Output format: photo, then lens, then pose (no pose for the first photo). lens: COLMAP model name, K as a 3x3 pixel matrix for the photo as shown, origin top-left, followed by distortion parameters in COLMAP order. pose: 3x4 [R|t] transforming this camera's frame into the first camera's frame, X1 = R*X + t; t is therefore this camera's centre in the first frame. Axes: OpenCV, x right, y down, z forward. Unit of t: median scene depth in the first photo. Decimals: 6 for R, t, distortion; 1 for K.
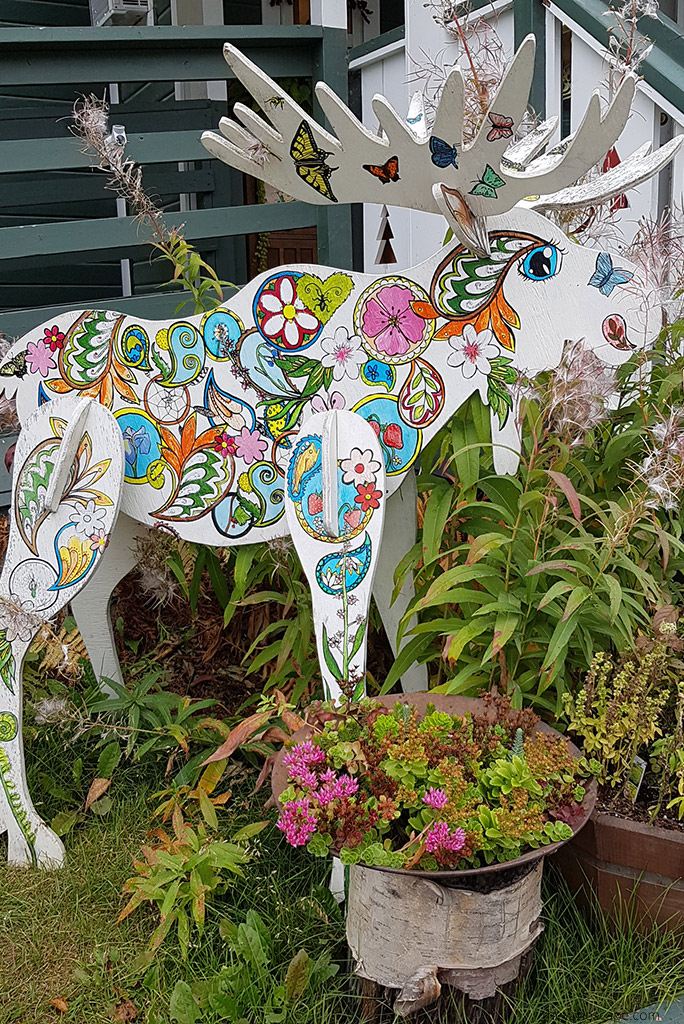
lens RADIAL K [[921.2, 0, 343.3], [0, 921.2, 490.1], [0, 0, 1]] dist [0.106402, -0.236813]
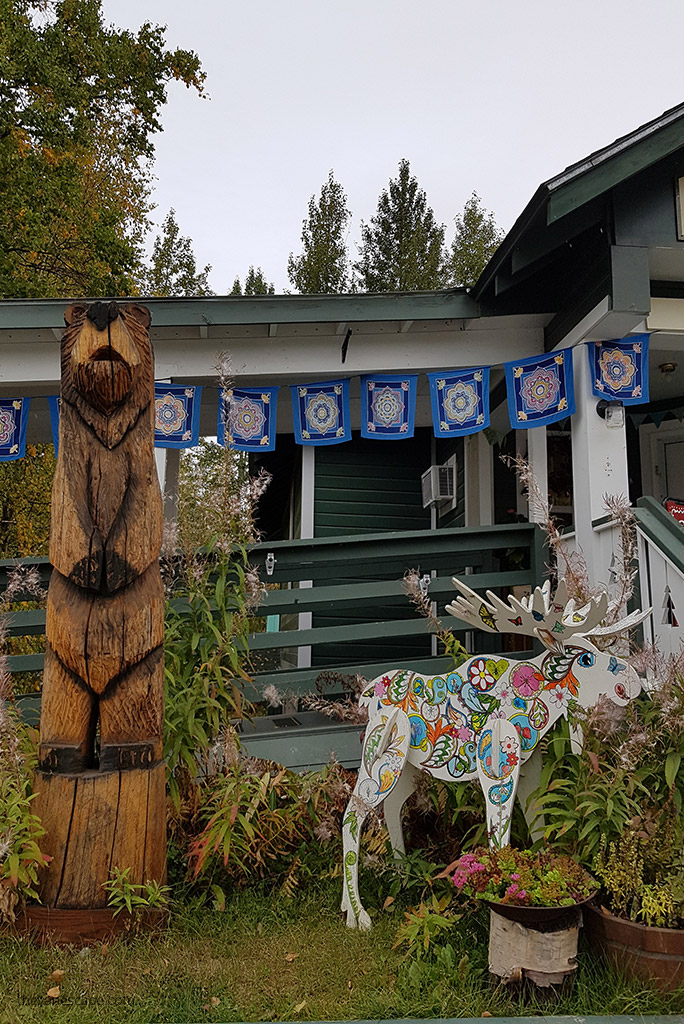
lens RADIAL K [[921.2, 0, 343.3], [0, 921.2, 490.1], [0, 0, 1]] dist [0.106402, -0.236813]
pose [[0.937557, -0.026417, -0.346827, 0.433295], [-0.097865, 0.936797, -0.335908, 0.189125], [0.333780, 0.348875, 0.875715, -1.318989]]
